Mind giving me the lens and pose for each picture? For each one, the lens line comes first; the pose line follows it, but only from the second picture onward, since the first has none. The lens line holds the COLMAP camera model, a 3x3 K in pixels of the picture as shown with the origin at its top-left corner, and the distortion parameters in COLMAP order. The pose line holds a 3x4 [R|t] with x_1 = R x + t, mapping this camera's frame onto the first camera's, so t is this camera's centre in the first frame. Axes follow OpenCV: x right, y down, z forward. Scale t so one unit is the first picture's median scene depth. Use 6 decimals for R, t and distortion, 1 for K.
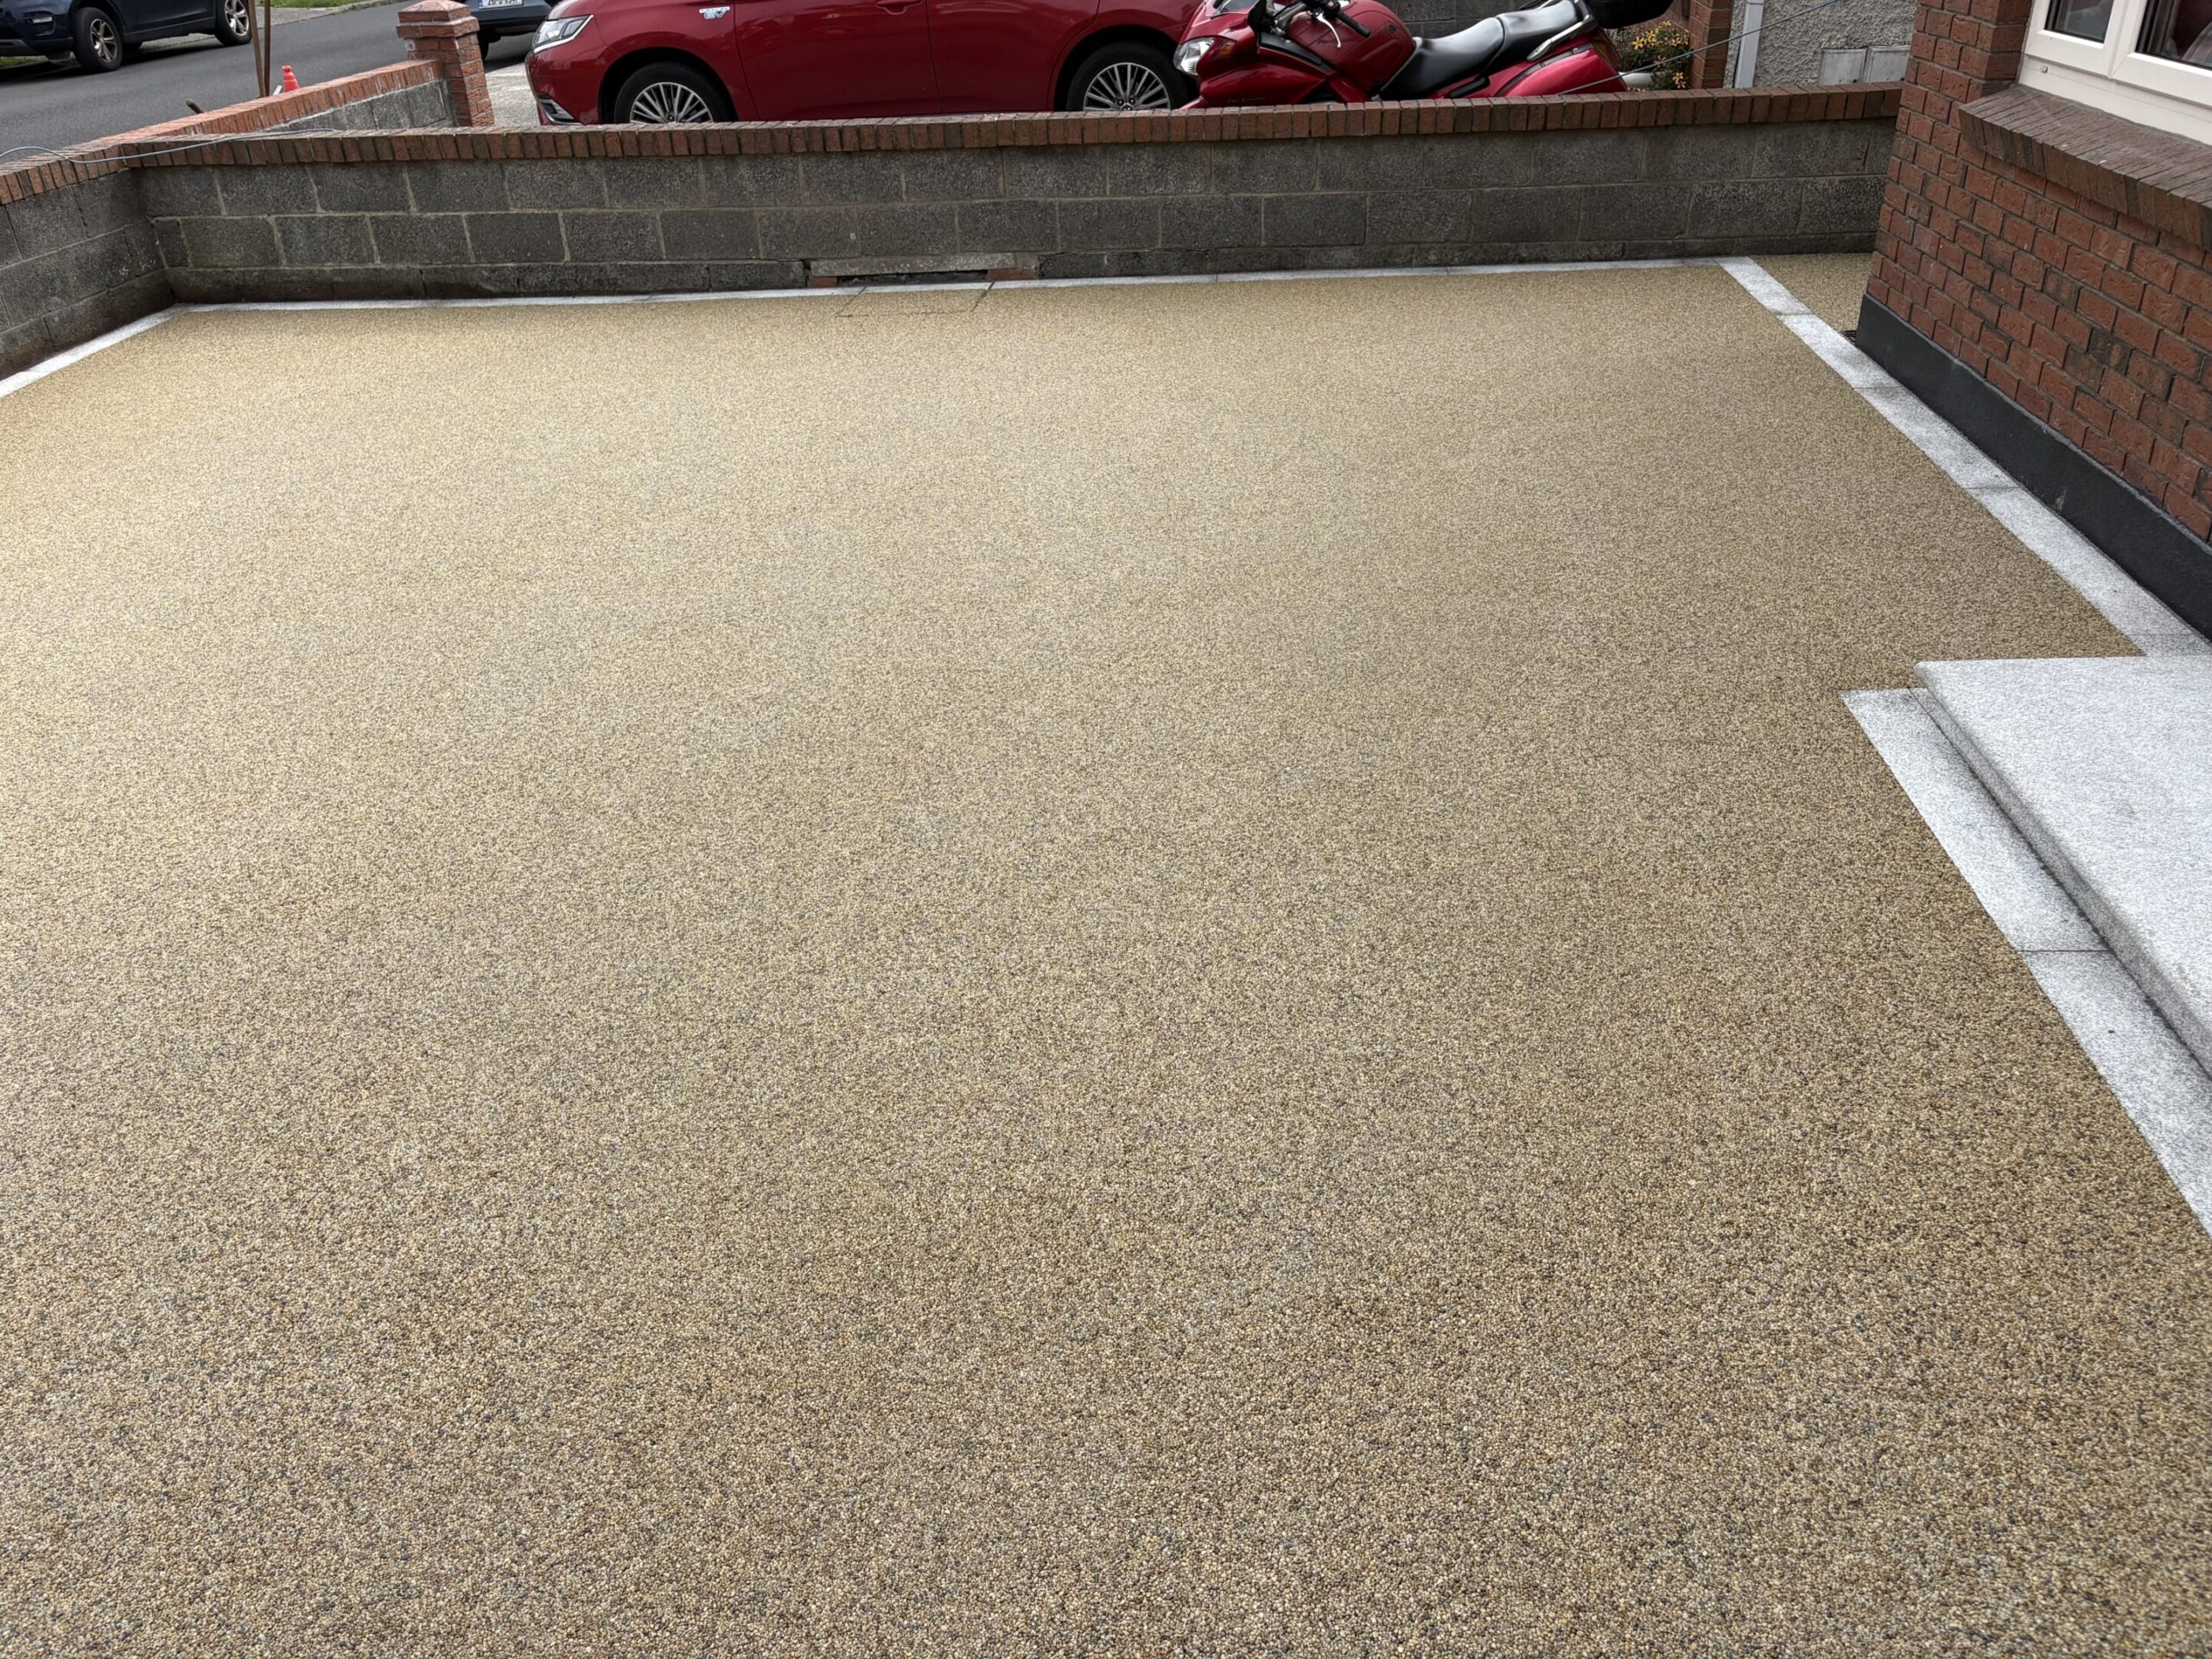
lens RADIAL K [[1667.4, 0, 1113.8], [0, 1667.4, 833.7], [0, 0, 1]] dist [0.047800, -0.050381]
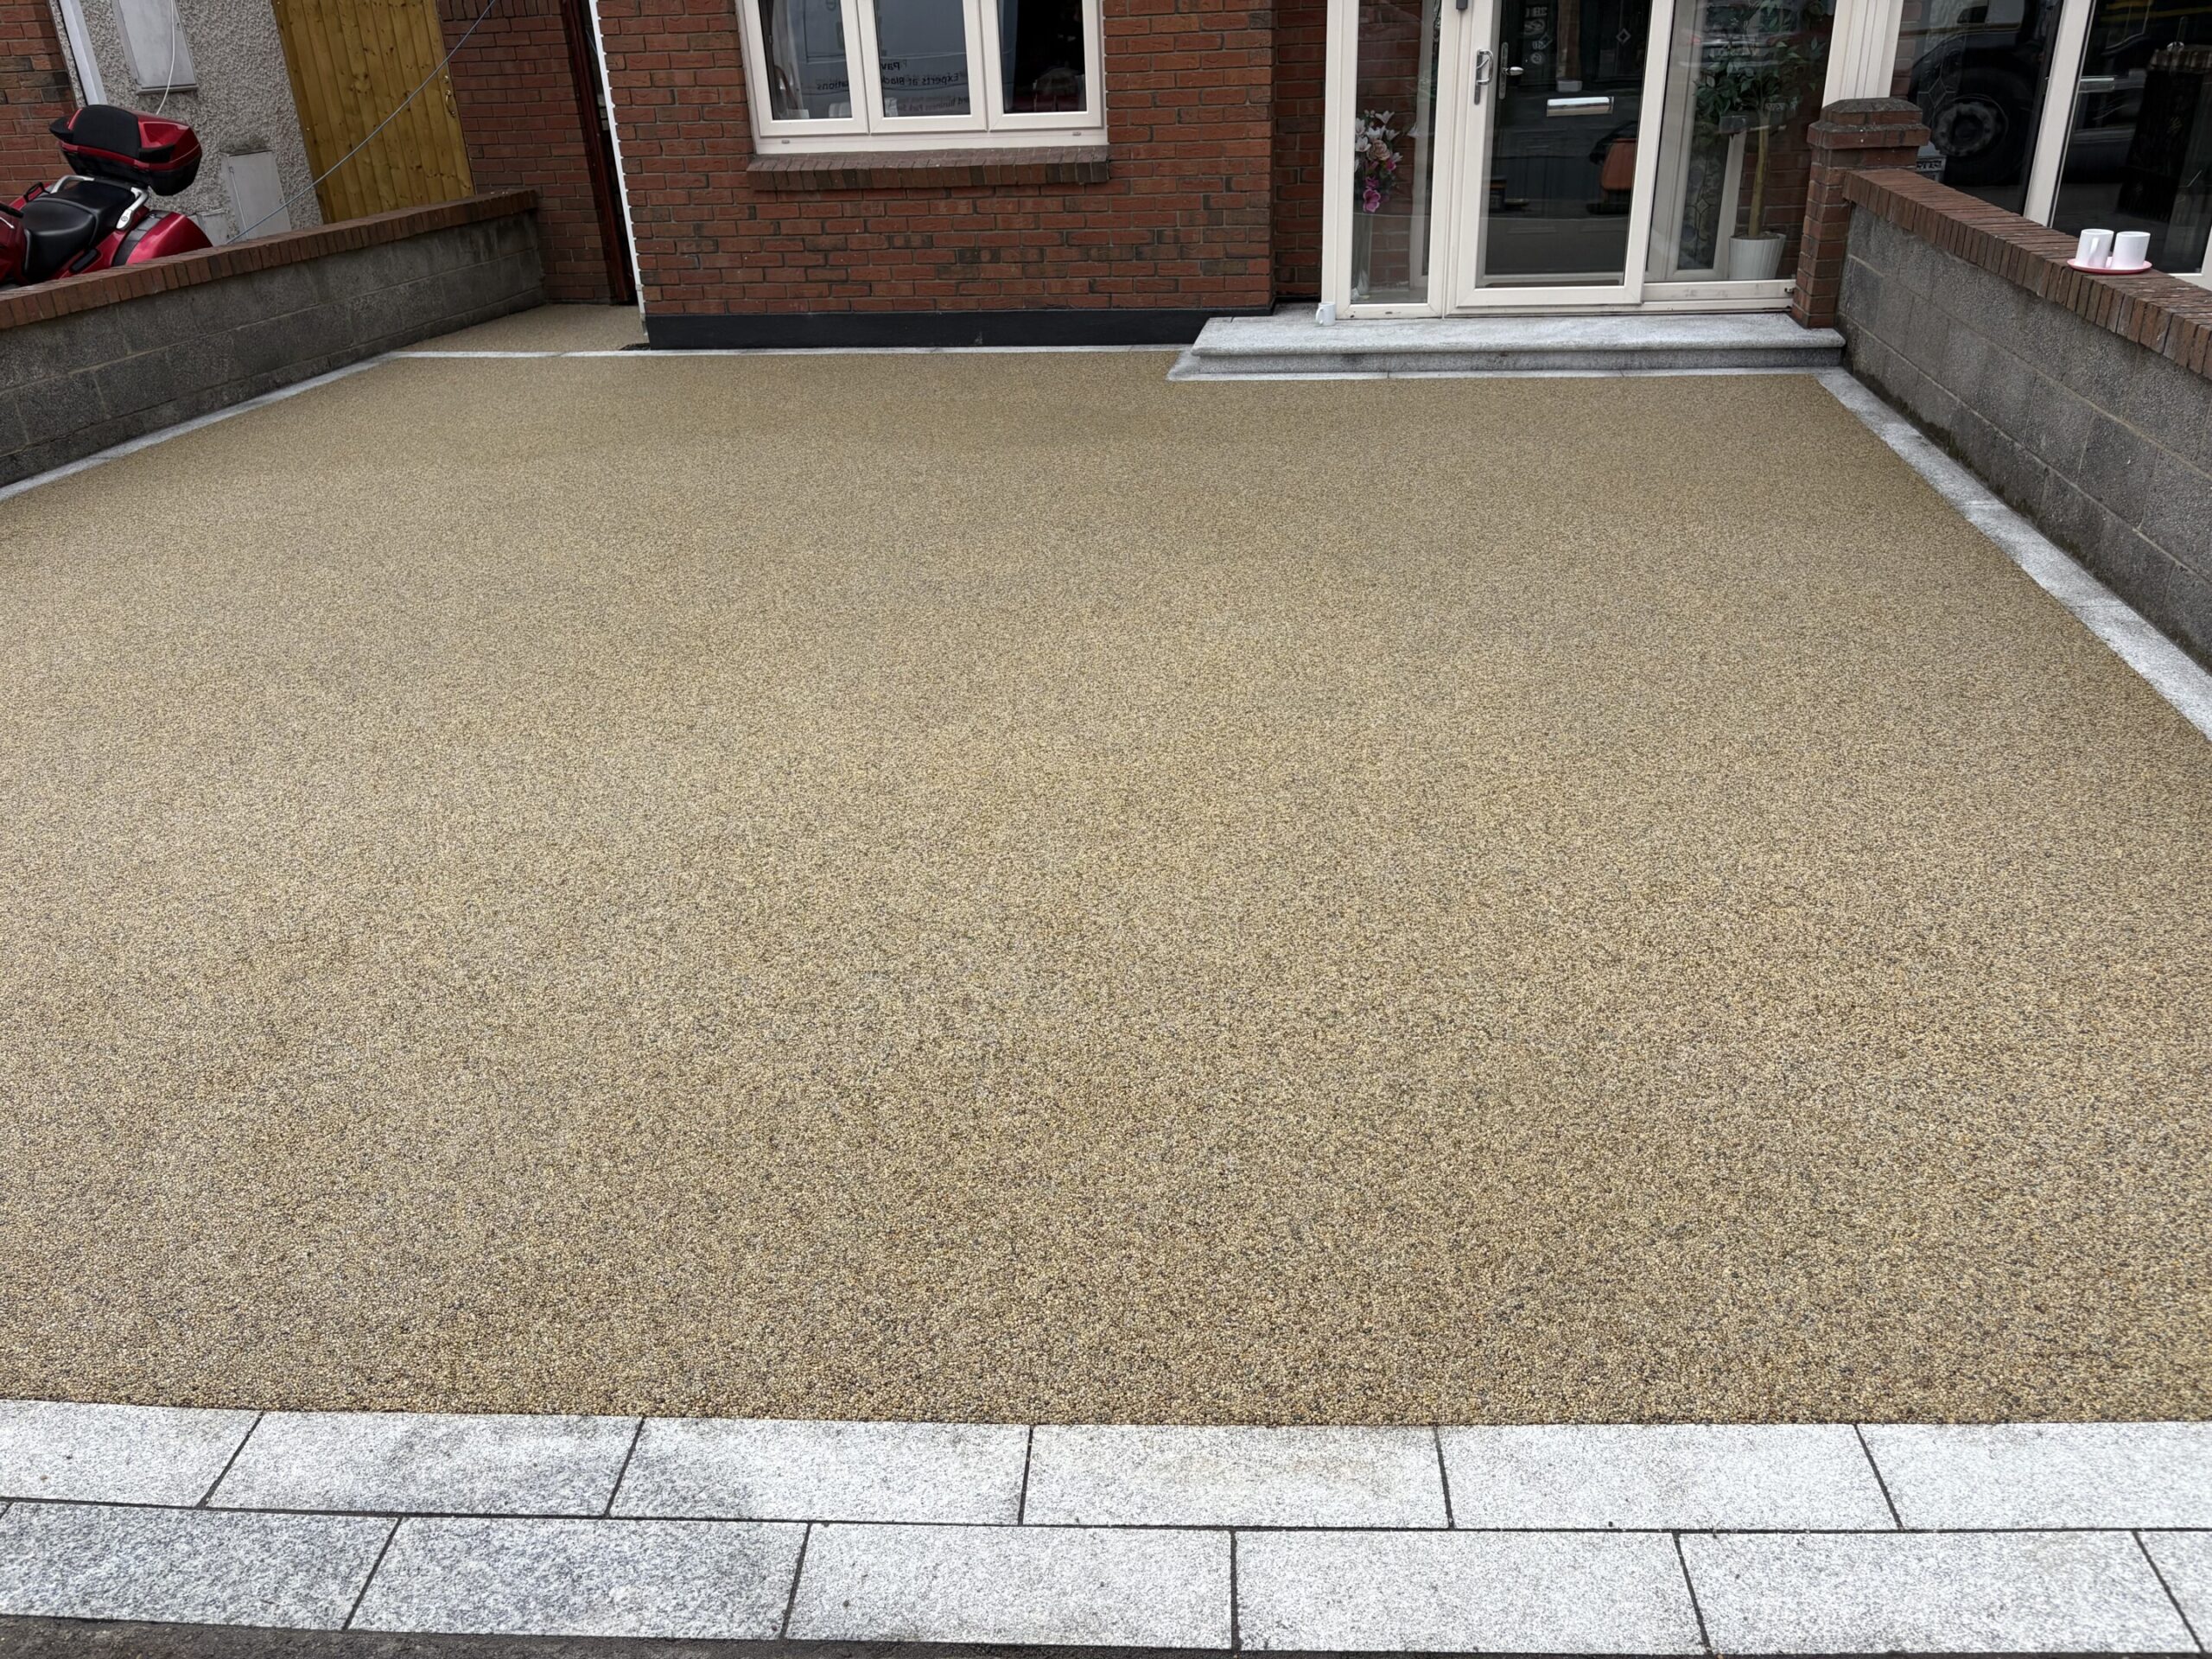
lens RADIAL K [[1667.4, 0, 1101.8], [0, 1667.4, 845.1], [0, 0, 1]] dist [0.047800, -0.050381]
pose [[0.089669, -0.408383, 0.908396, -0.857734], [0.534751, 0.789197, 0.302009, -0.151537], [-0.840238, 0.458685, 0.289150, 0.370162]]
